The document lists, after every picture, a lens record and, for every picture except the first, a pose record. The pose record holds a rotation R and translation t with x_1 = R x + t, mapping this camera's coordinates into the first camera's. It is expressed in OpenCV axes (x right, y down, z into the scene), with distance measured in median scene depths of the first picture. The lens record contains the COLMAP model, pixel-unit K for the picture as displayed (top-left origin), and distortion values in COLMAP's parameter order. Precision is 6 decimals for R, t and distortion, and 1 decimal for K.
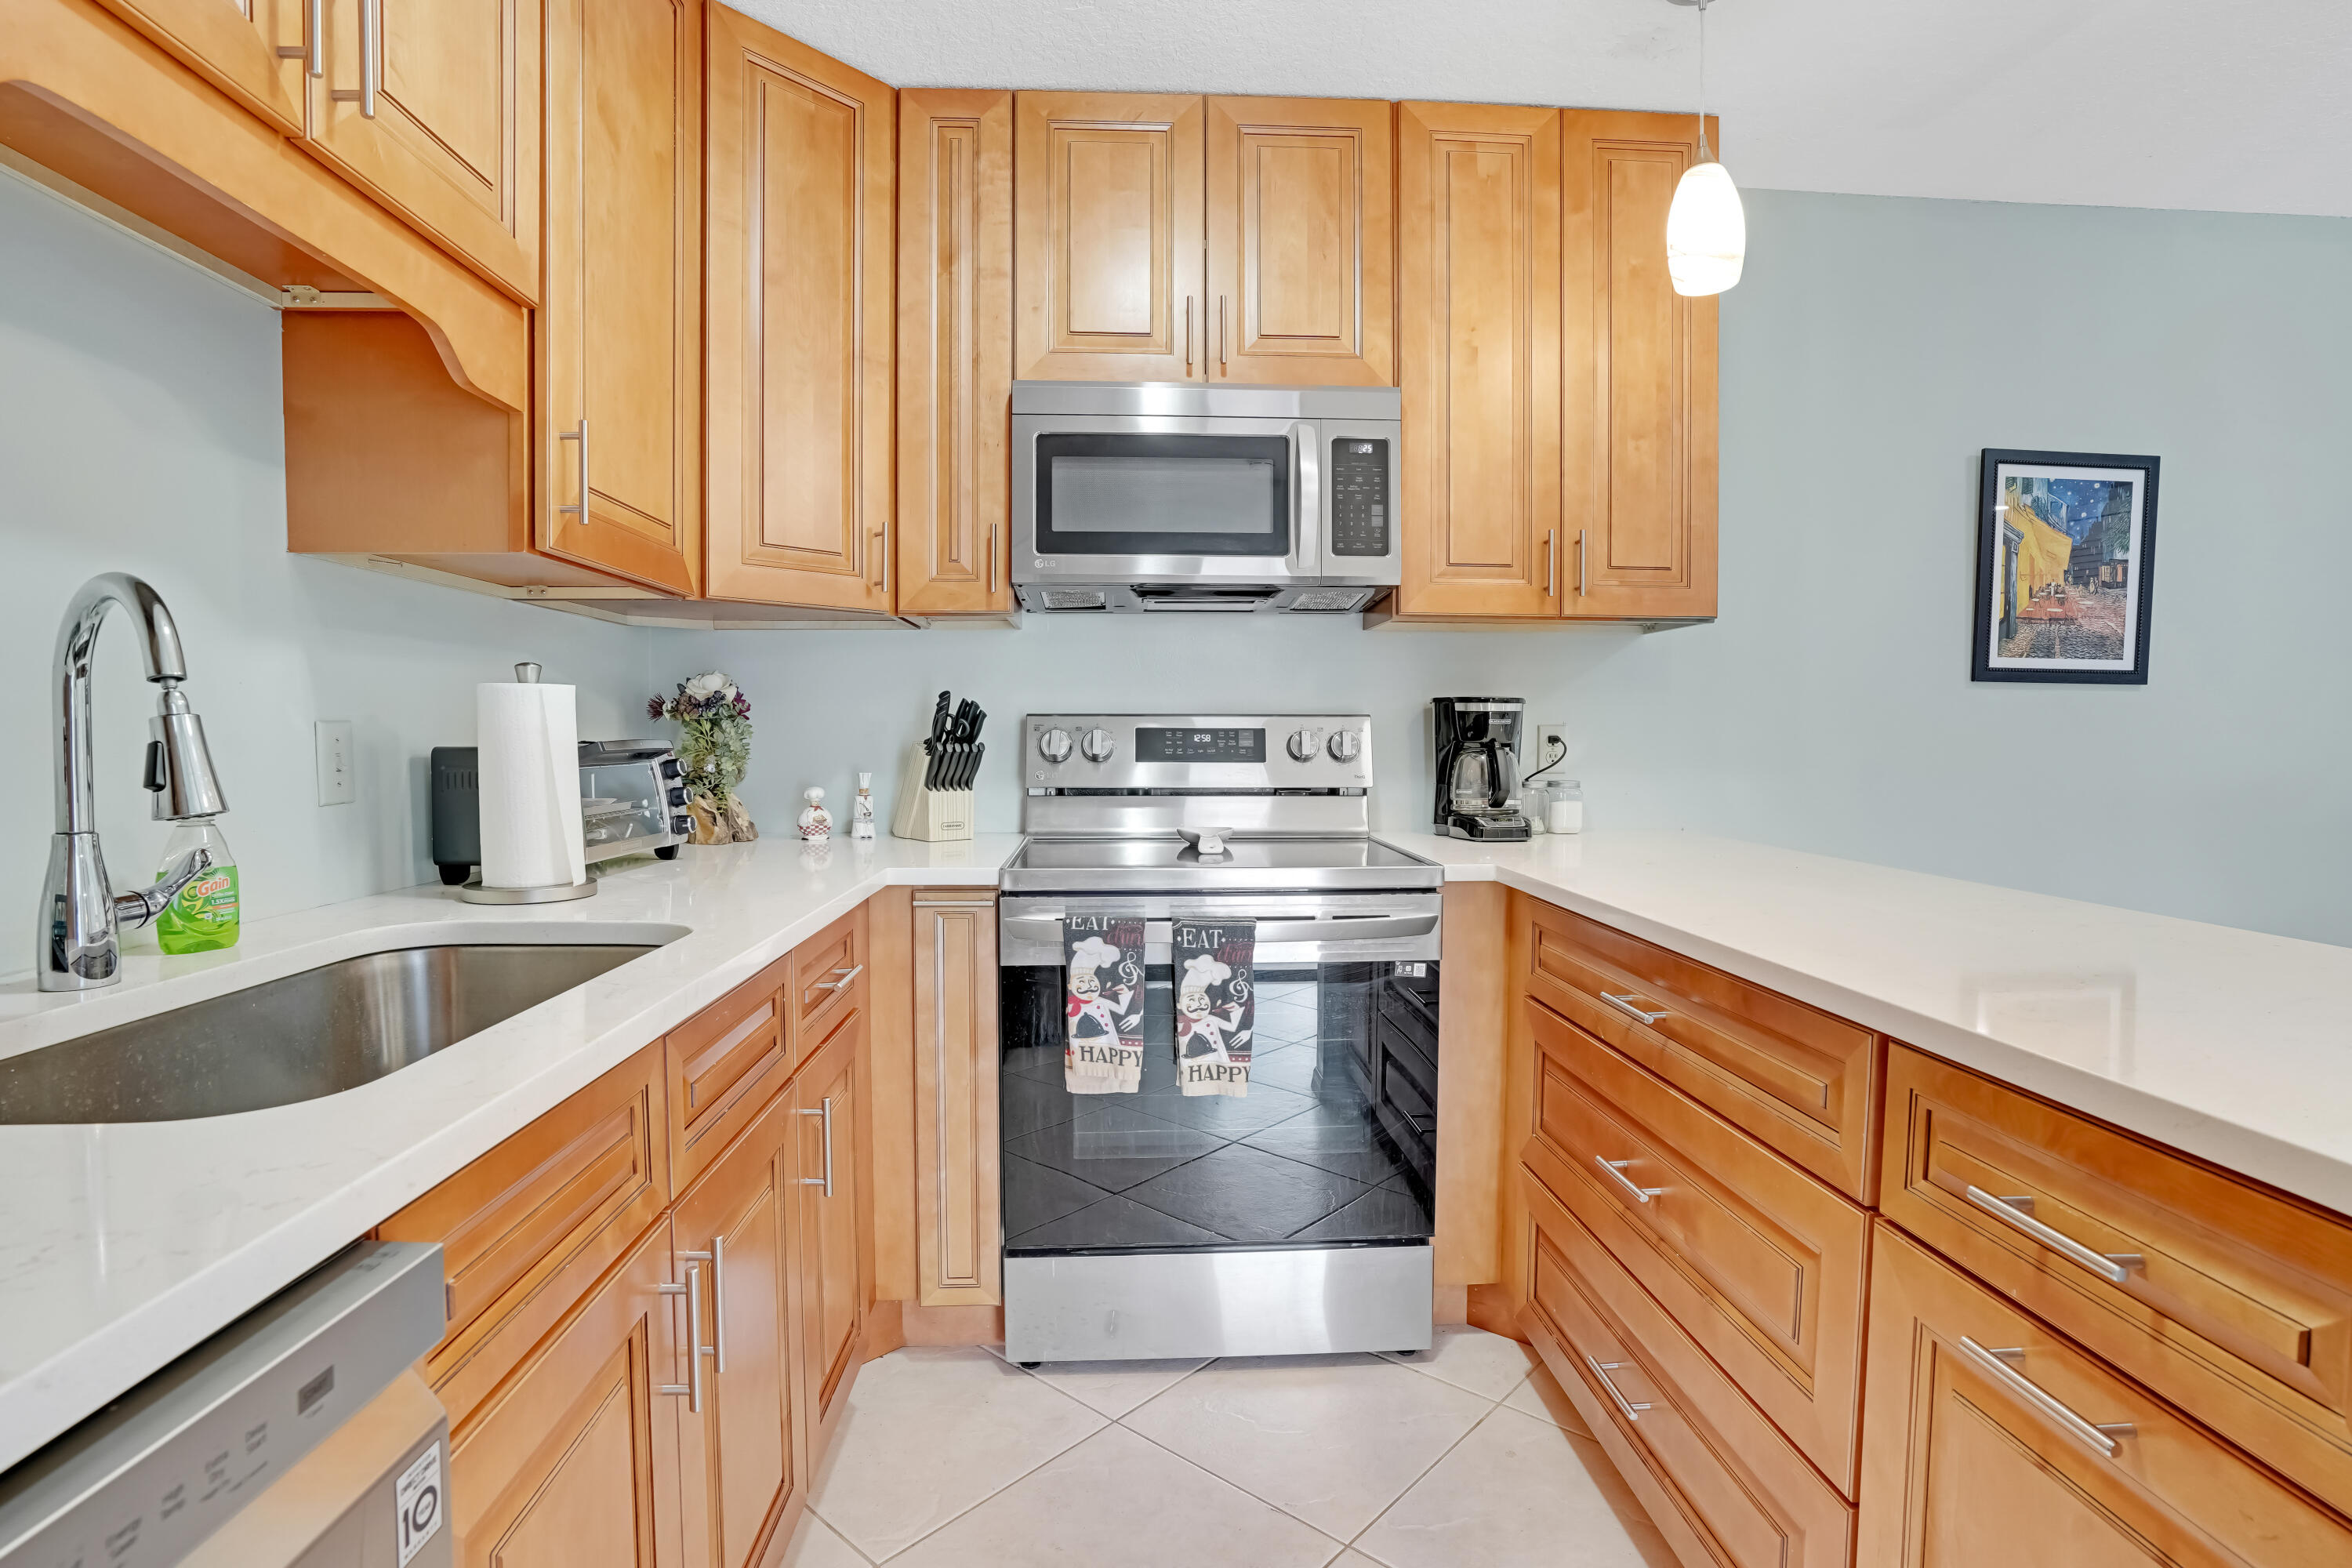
lens RADIAL K [[1128.2, 0, 1156.8], [0, 1128.2, 760.9], [0, 0, 1]] dist [-0.056578, 0.017074]
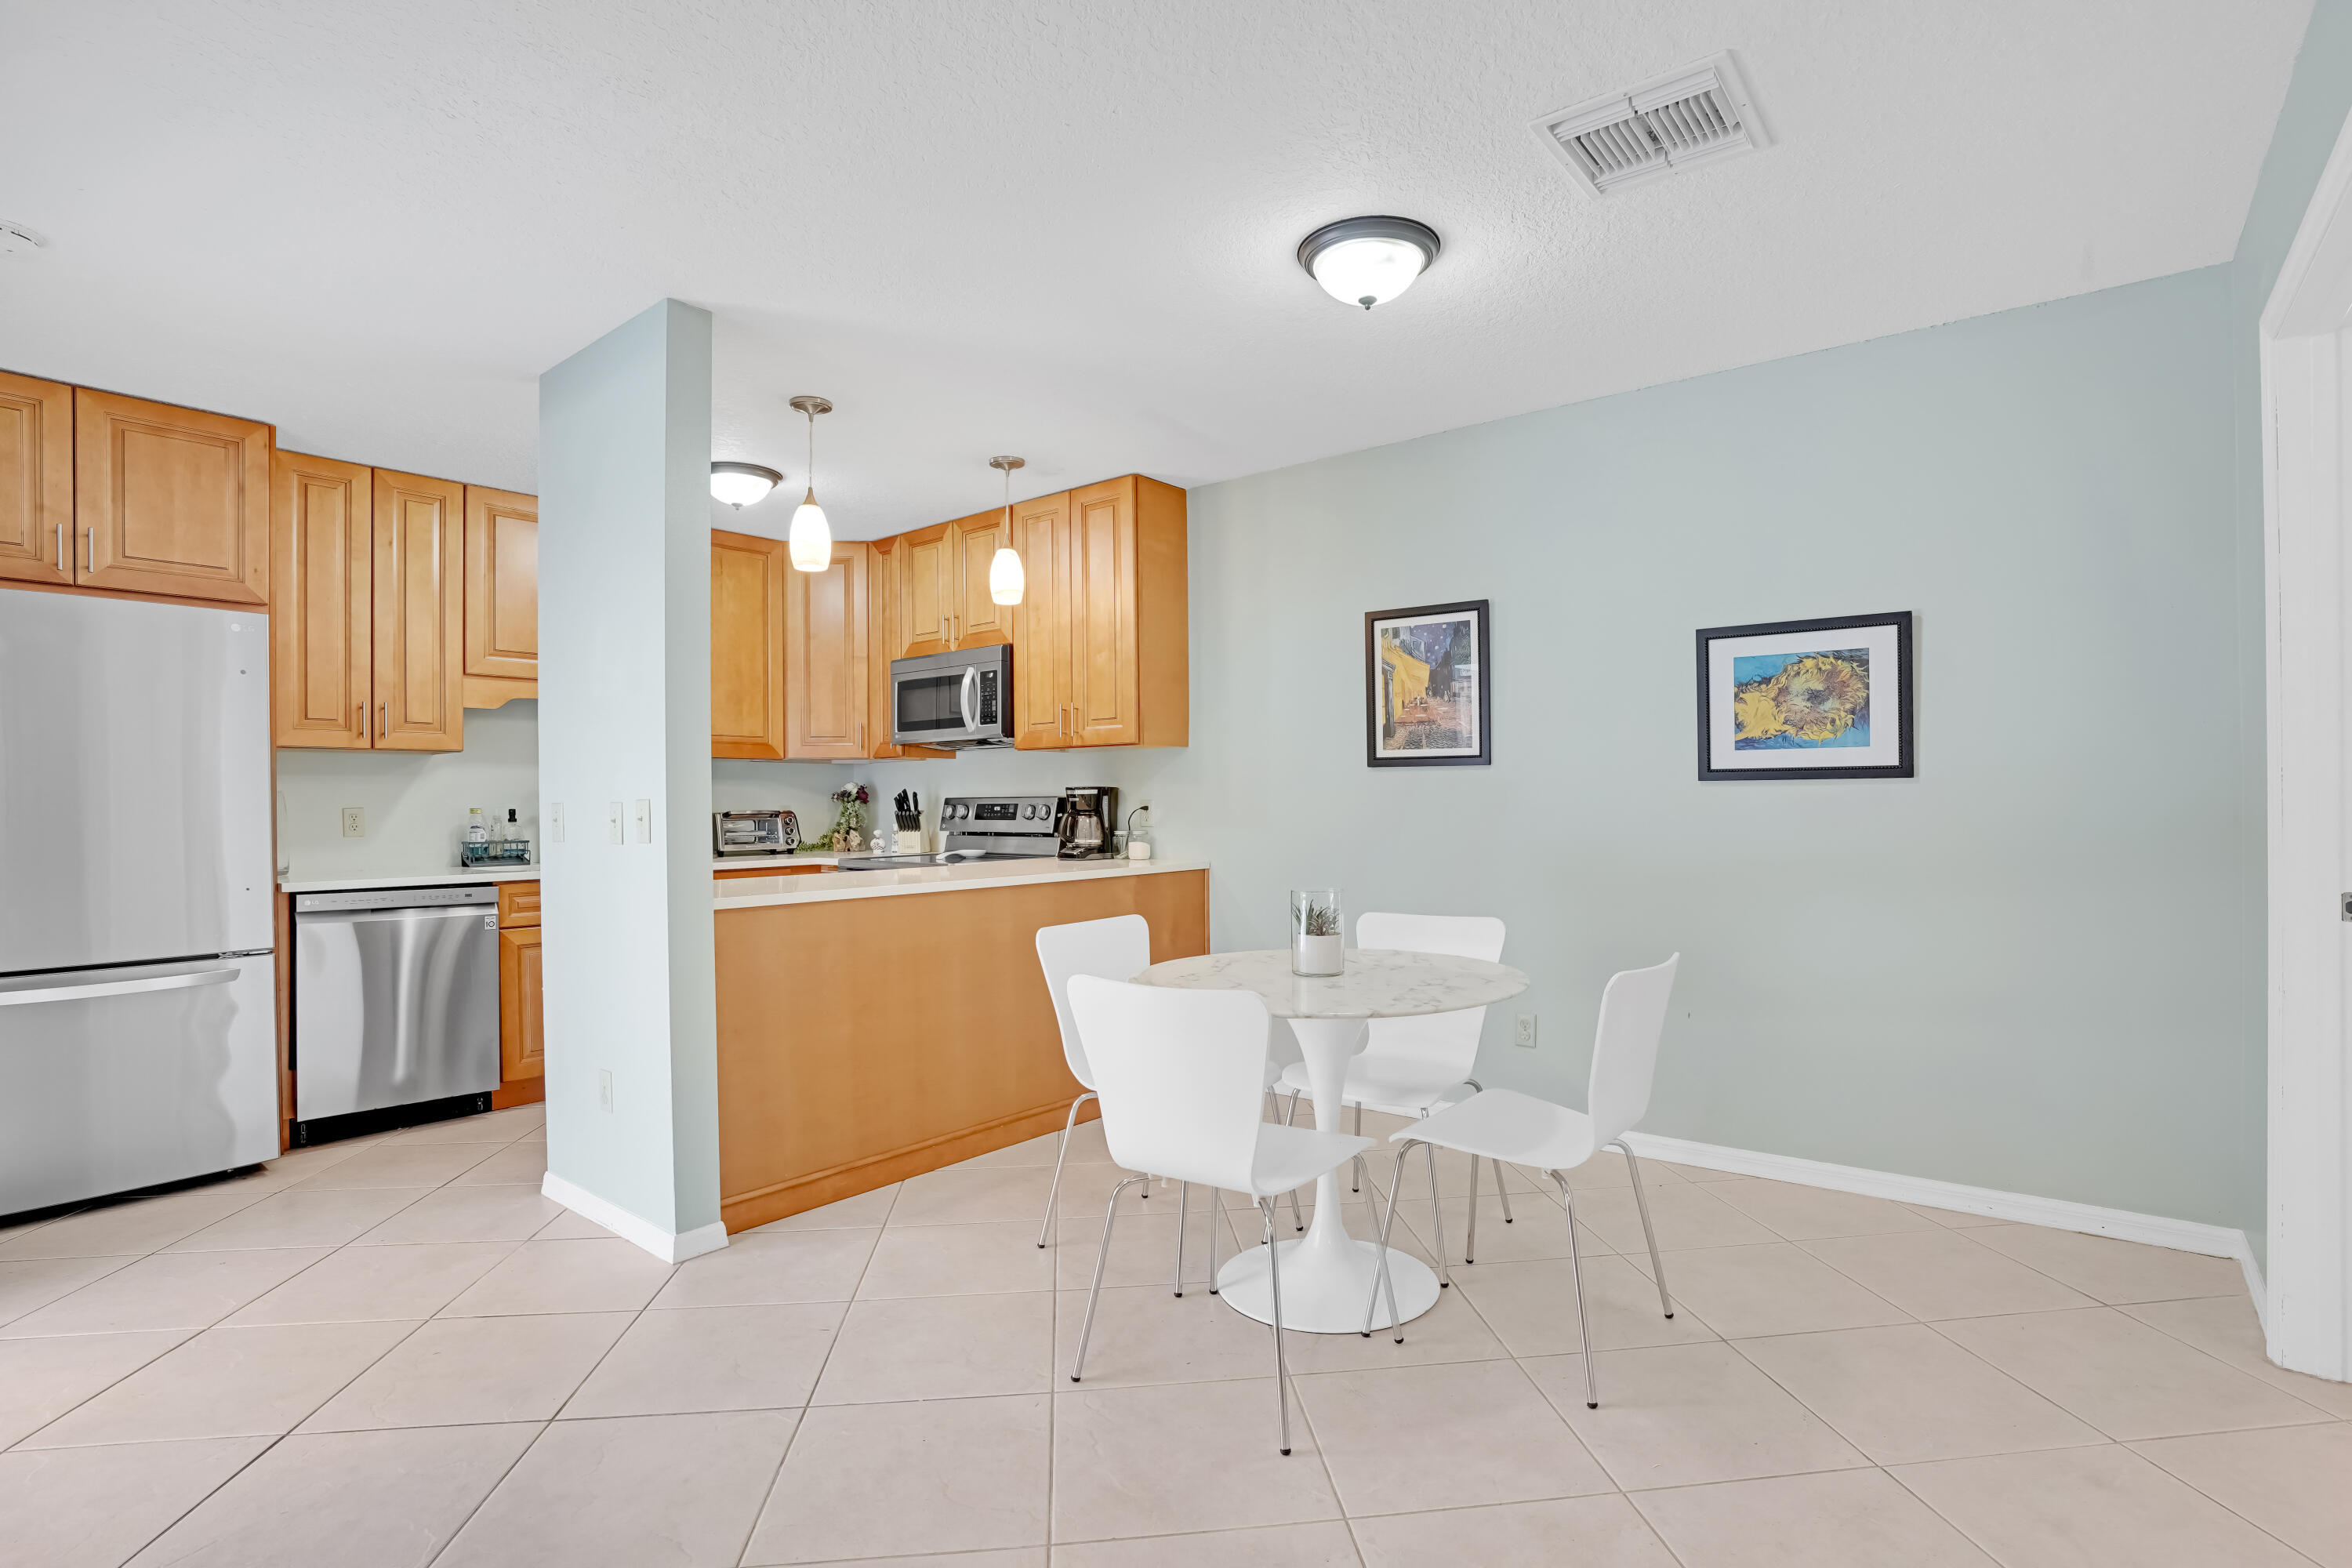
lens RADIAL K [[1128.2, 0, 1156.8], [0, 1128.2, 760.9], [0, 0, 1]] dist [-0.056578, 0.017074]
pose [[0.745249, -0.033524, -0.665943, 1.550909], [-0.003276, 0.998539, -0.053934, 0.002395], [0.666778, 0.042376, 0.744050, -0.329940]]
